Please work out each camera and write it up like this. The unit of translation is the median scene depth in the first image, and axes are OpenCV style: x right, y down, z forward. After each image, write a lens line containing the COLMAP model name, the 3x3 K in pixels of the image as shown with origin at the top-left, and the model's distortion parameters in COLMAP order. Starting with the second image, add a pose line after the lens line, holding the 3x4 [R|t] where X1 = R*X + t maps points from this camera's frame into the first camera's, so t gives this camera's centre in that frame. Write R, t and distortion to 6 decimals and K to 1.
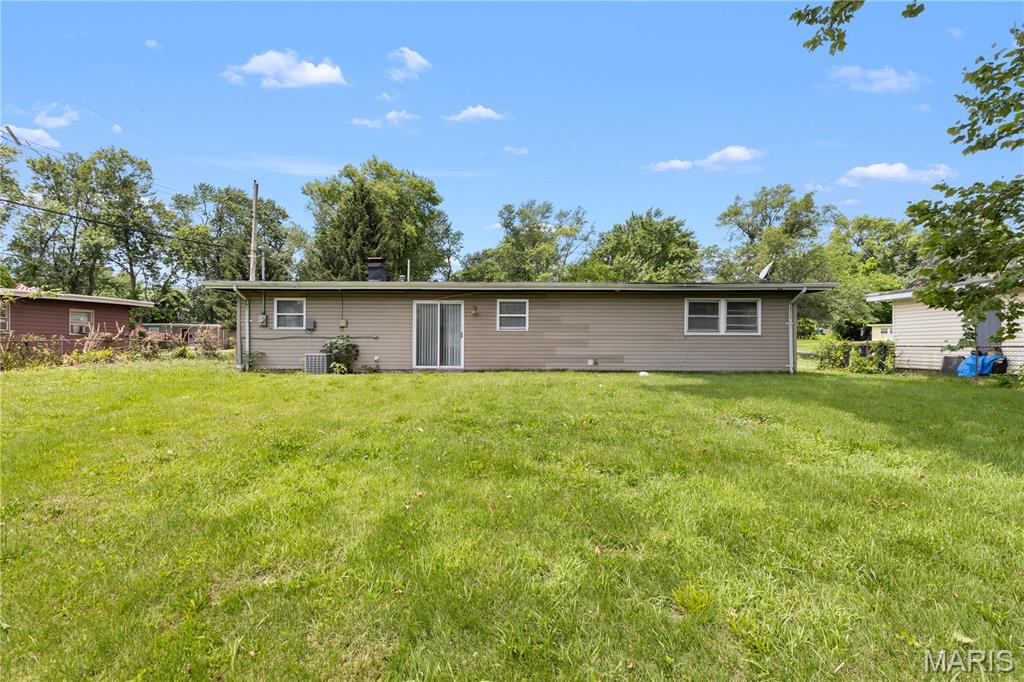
lens RADIAL K [[449.5, 0, 513.4], [0, 449.5, 345.0], [0, 0, 1]] dist [0.003490, 0.000303]
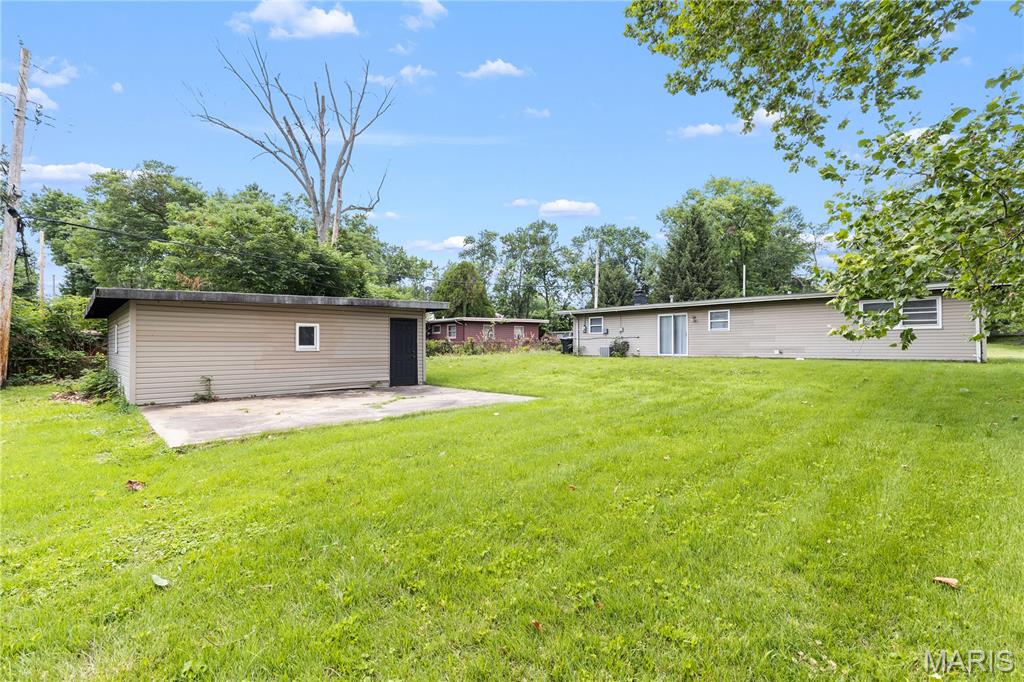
lens RADIAL K [[449.5, 0, 508.9], [0, 449.5, 342.9], [0, 0, 1]] dist [0.003490, 0.000303]
pose [[0.694774, -0.010709, -0.719148, 0.145817], [0.001537, 0.999909, -0.013405, 0.006763], [0.719226, 0.008208, 0.694727, -0.134972]]
